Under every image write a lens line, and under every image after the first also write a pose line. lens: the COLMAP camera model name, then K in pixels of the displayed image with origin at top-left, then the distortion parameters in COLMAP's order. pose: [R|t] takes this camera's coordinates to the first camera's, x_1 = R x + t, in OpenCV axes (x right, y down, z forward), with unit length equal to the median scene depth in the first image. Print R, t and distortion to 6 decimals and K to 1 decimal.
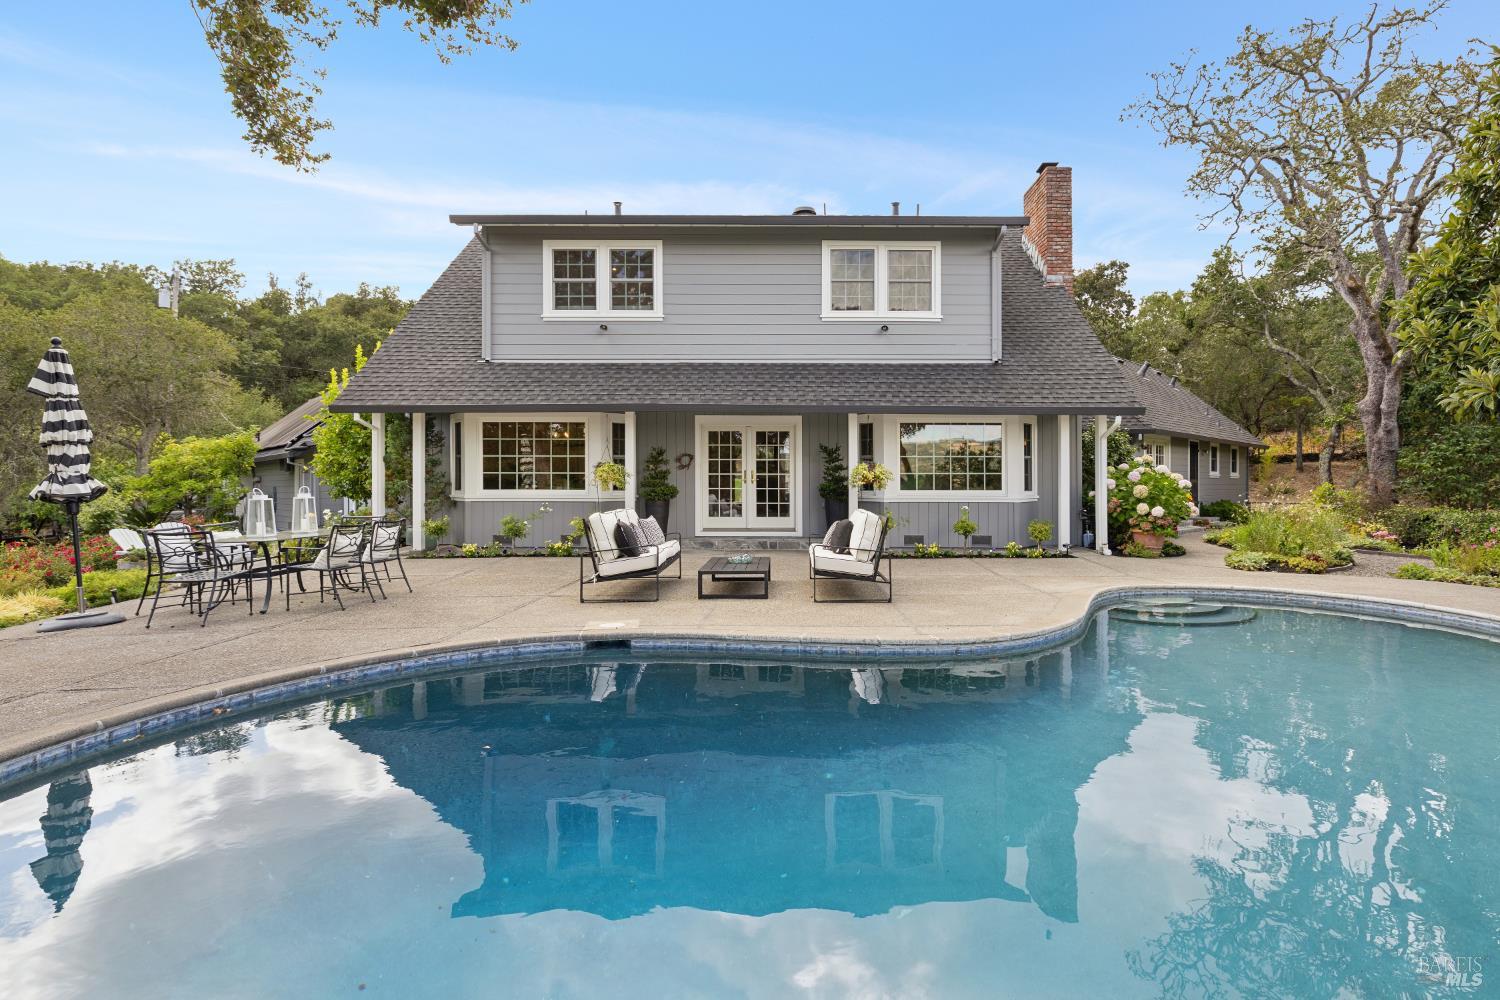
lens RADIAL K [[748.4, 0, 786.8], [0, 748.4, 483.0], [0, 0, 1]] dist [-0.002223, 0.001864]
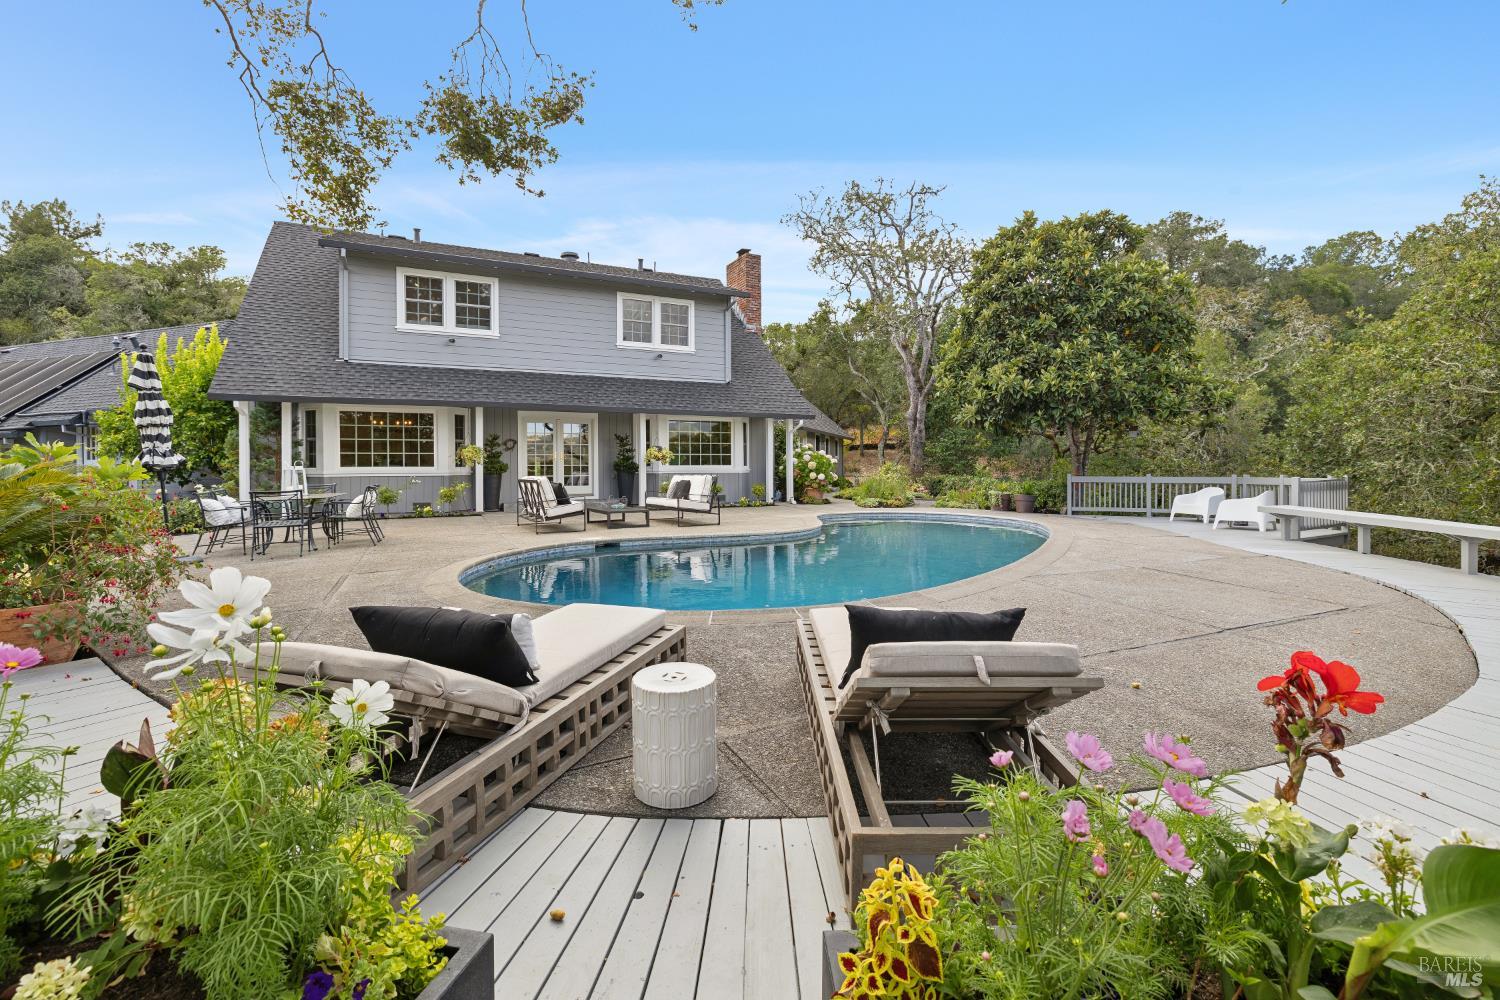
lens RADIAL K [[673.7, 0, 765.1], [0, 673.7, 471.7], [0, 0, 1]] dist [0.003821, 0.000659]
pose [[0.889408, -0.009692, 0.457011, -0.293034], [0.007102, 0.999948, 0.007385, 0.013347], [-0.457059, -0.003322, 0.889430, -0.279114]]
